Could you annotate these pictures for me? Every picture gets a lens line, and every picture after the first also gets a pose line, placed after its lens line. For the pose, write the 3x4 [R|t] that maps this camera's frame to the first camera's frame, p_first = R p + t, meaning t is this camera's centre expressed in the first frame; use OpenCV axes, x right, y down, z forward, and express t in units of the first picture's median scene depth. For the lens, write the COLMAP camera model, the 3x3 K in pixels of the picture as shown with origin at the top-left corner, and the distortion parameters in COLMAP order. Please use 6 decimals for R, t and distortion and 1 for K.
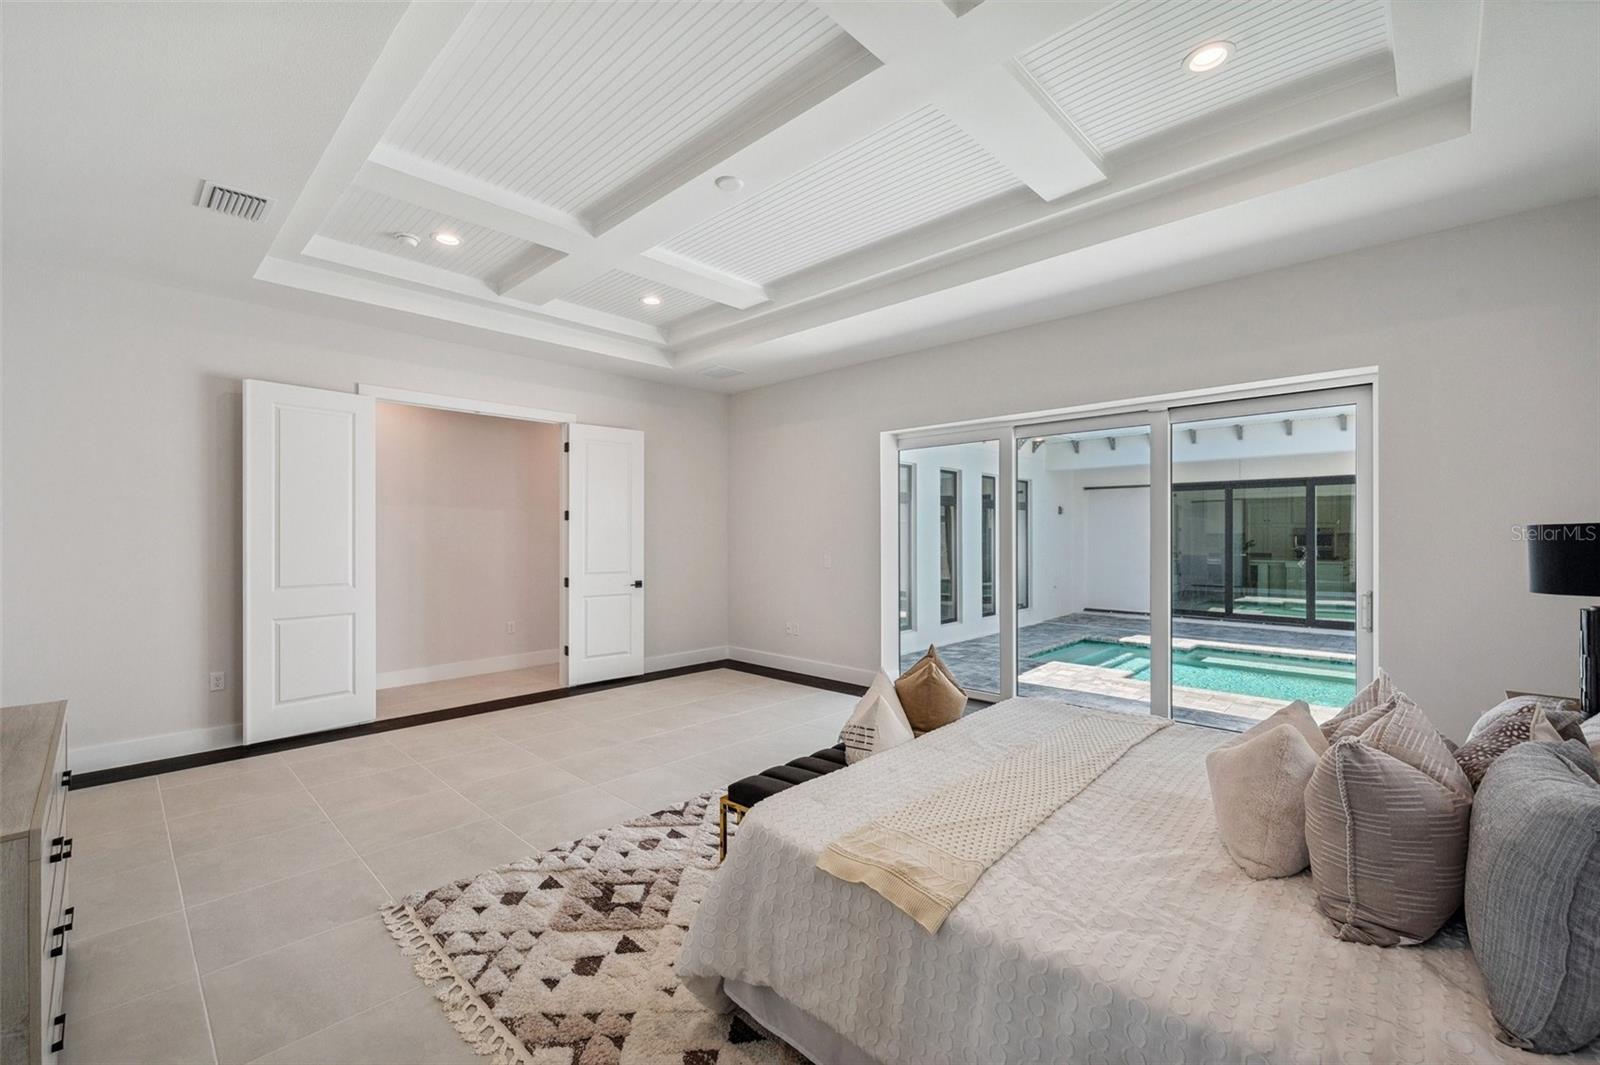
lens RADIAL K [[665.5, 0, 800.0], [0, 665.5, 532.5], [0, 0, 1]] dist [0.001162, -0.000049]
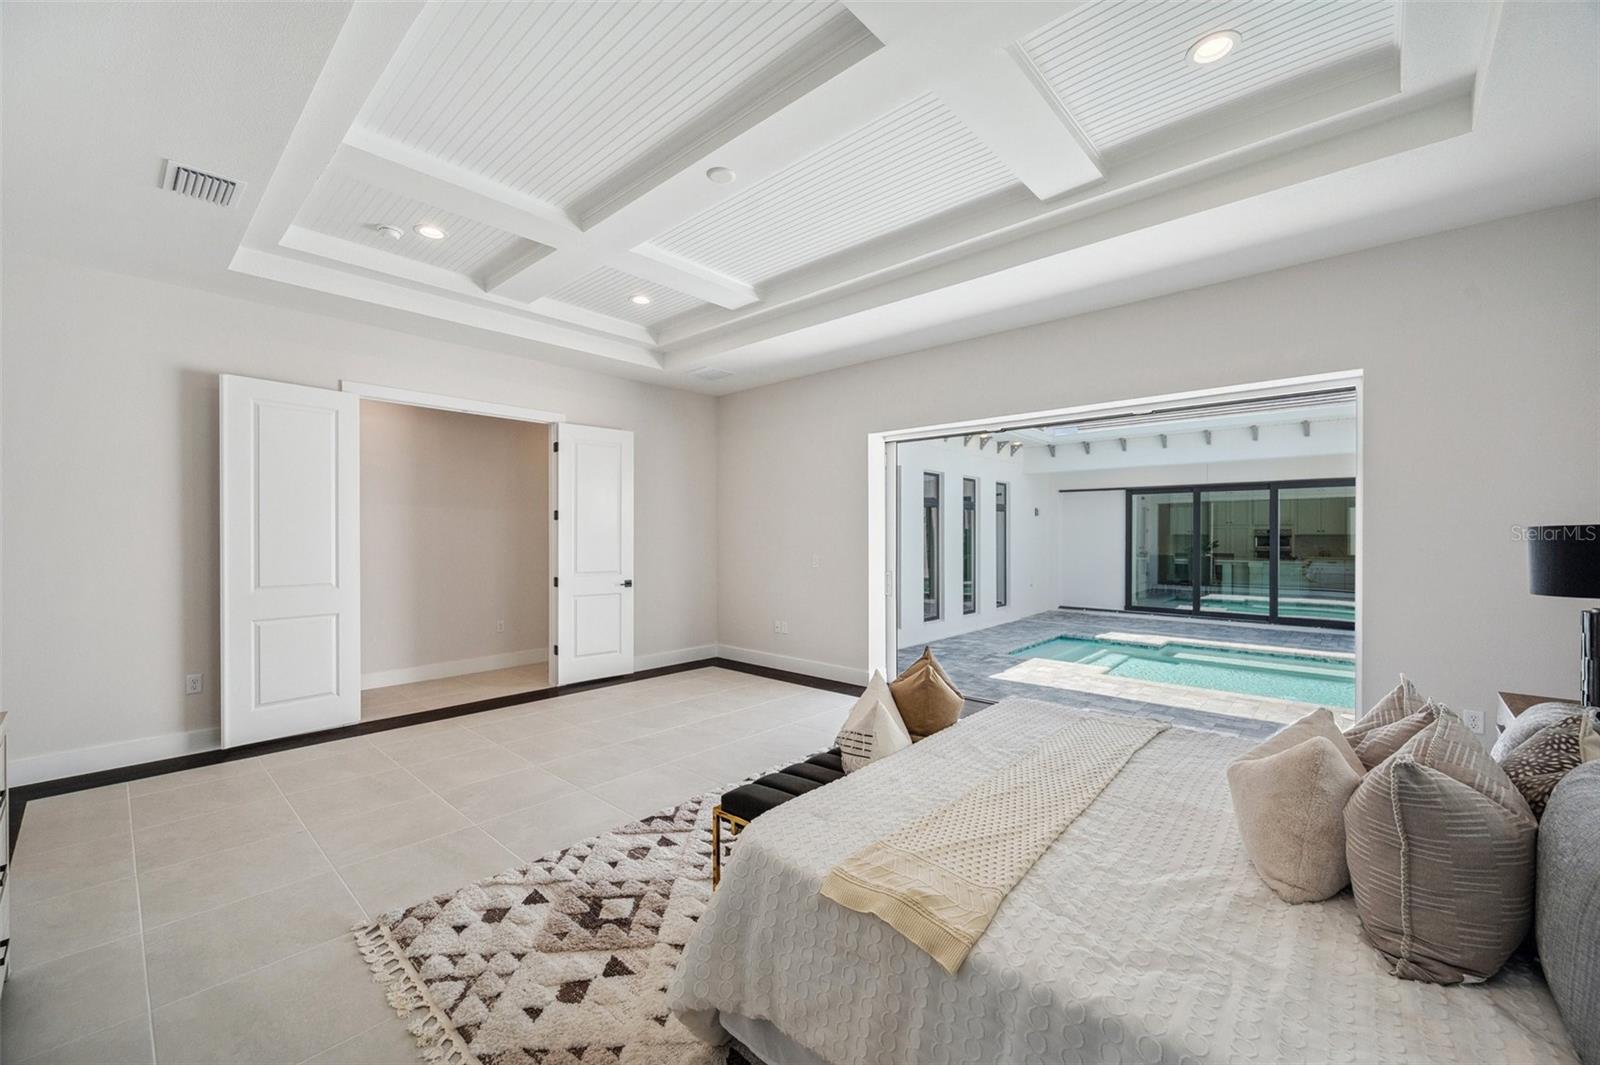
lens RADIAL K [[635.4, 0, 800.8], [0, 635.4, 537.3], [0, 0, 1]] dist [-0.000769, 0.000090]
pose [[0.999652, 0.001687, 0.026339, -0.016679], [-0.001875, 0.999973, 0.007136, 0.000398], [-0.026327, -0.007183, 0.999628, 0.074940]]
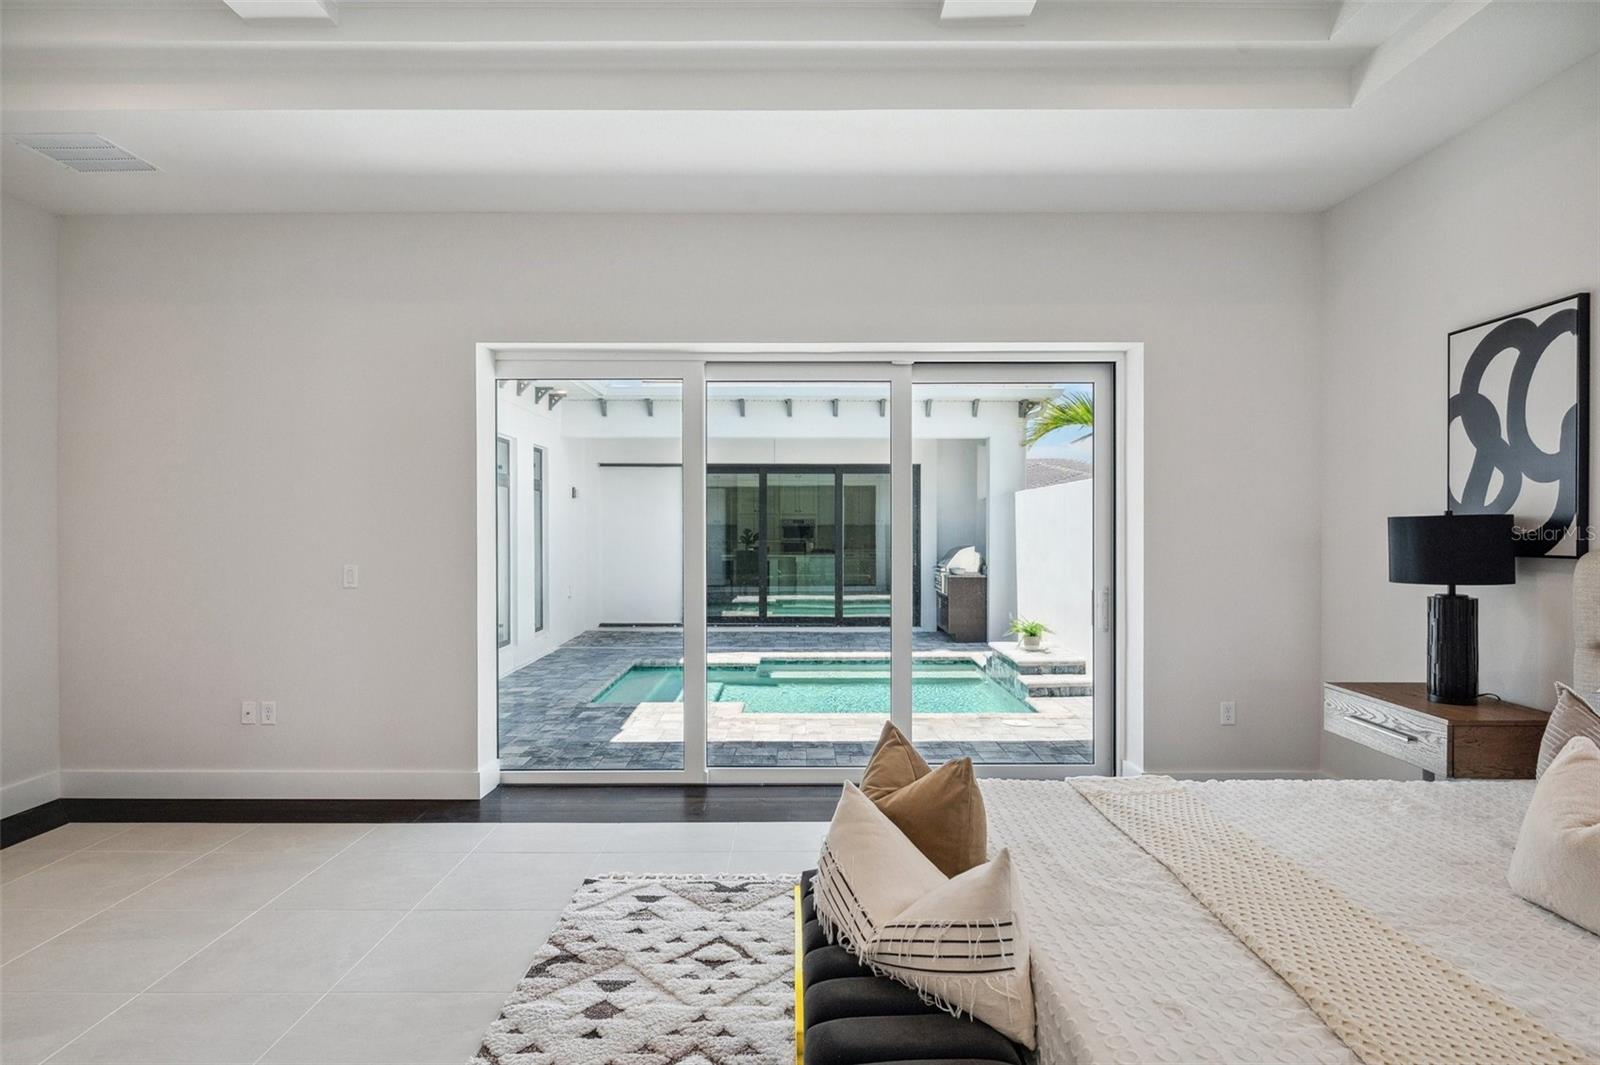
lens RADIAL K [[870.5, 0, 800.0], [0, 870.5, 532.5], [0, 0, 1]] dist [-0.001352, -0.000205]
pose [[0.722012, -0.004164, 0.691868, -0.414967], [-0.002972, 0.999954, 0.009120, 0.004163], [-0.691874, -0.008640, 0.721967, 0.609032]]
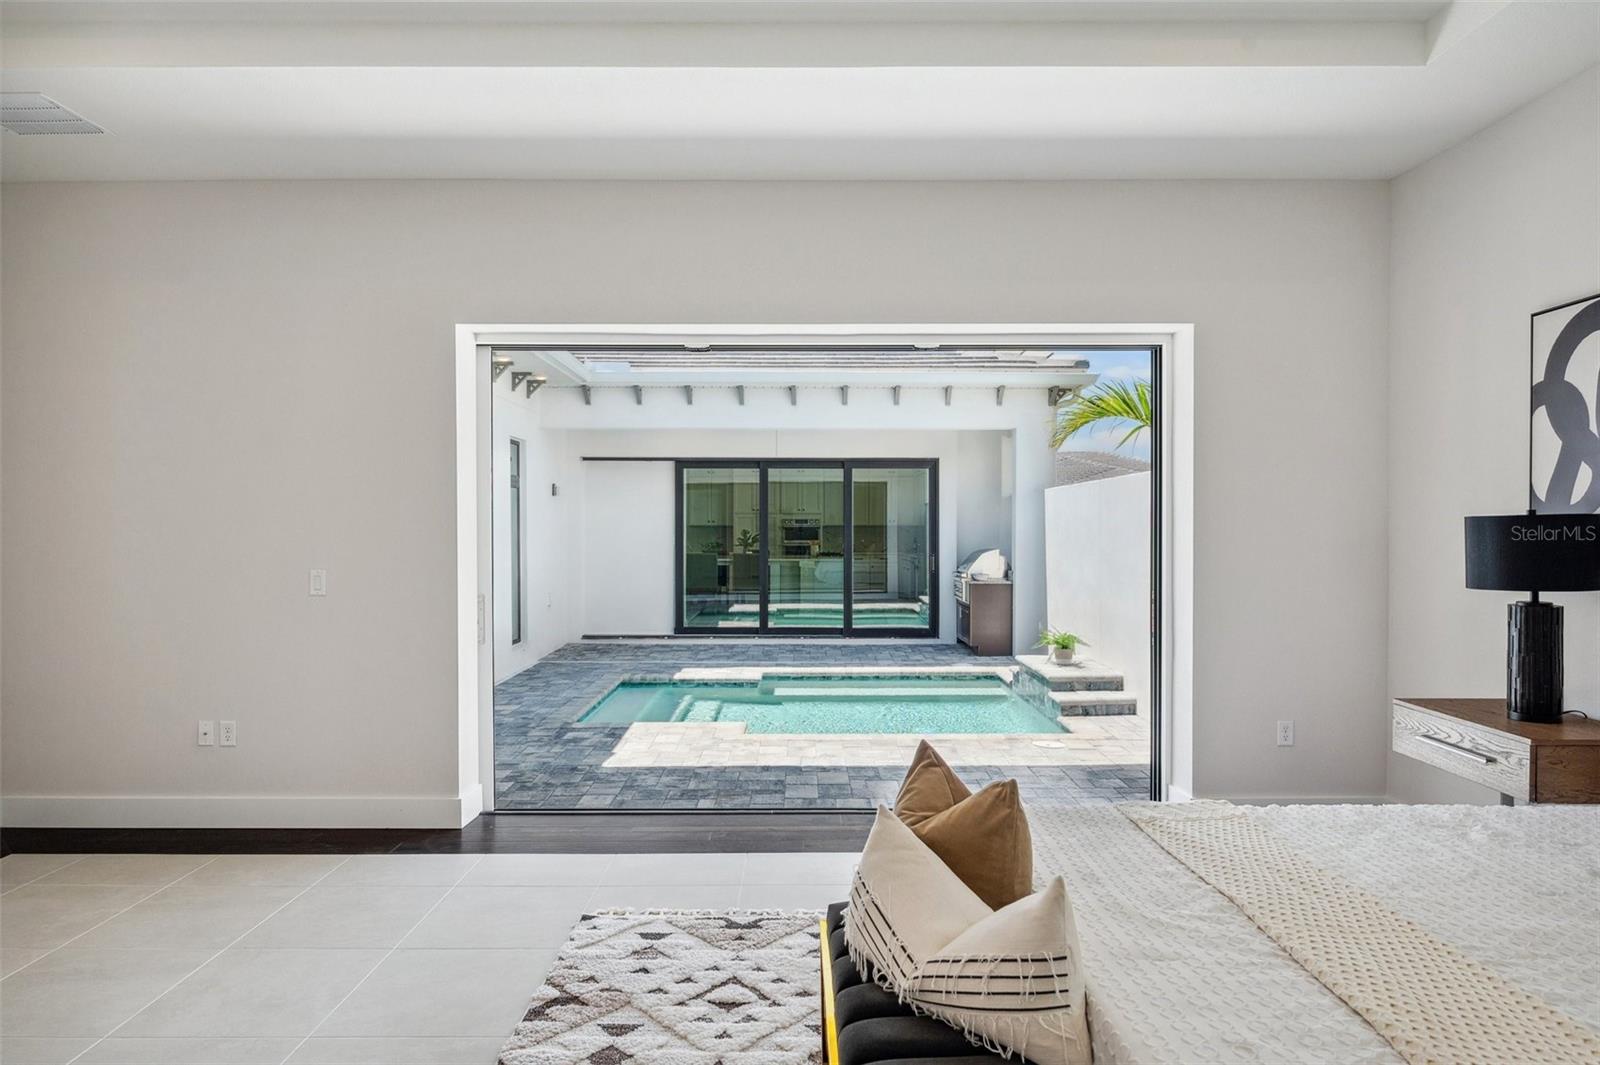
lens RADIAL K [[970.6, 0, 801.6], [0, 970.6, 540.6], [0, 0, 1]] dist [-0.002244, -0.000252]
pose [[0.720826, -0.009306, 0.693053, -0.442574], [-0.002528, 0.999868, 0.016056, 0.003818], [-0.693111, -0.013325, 0.720708, 0.614194]]
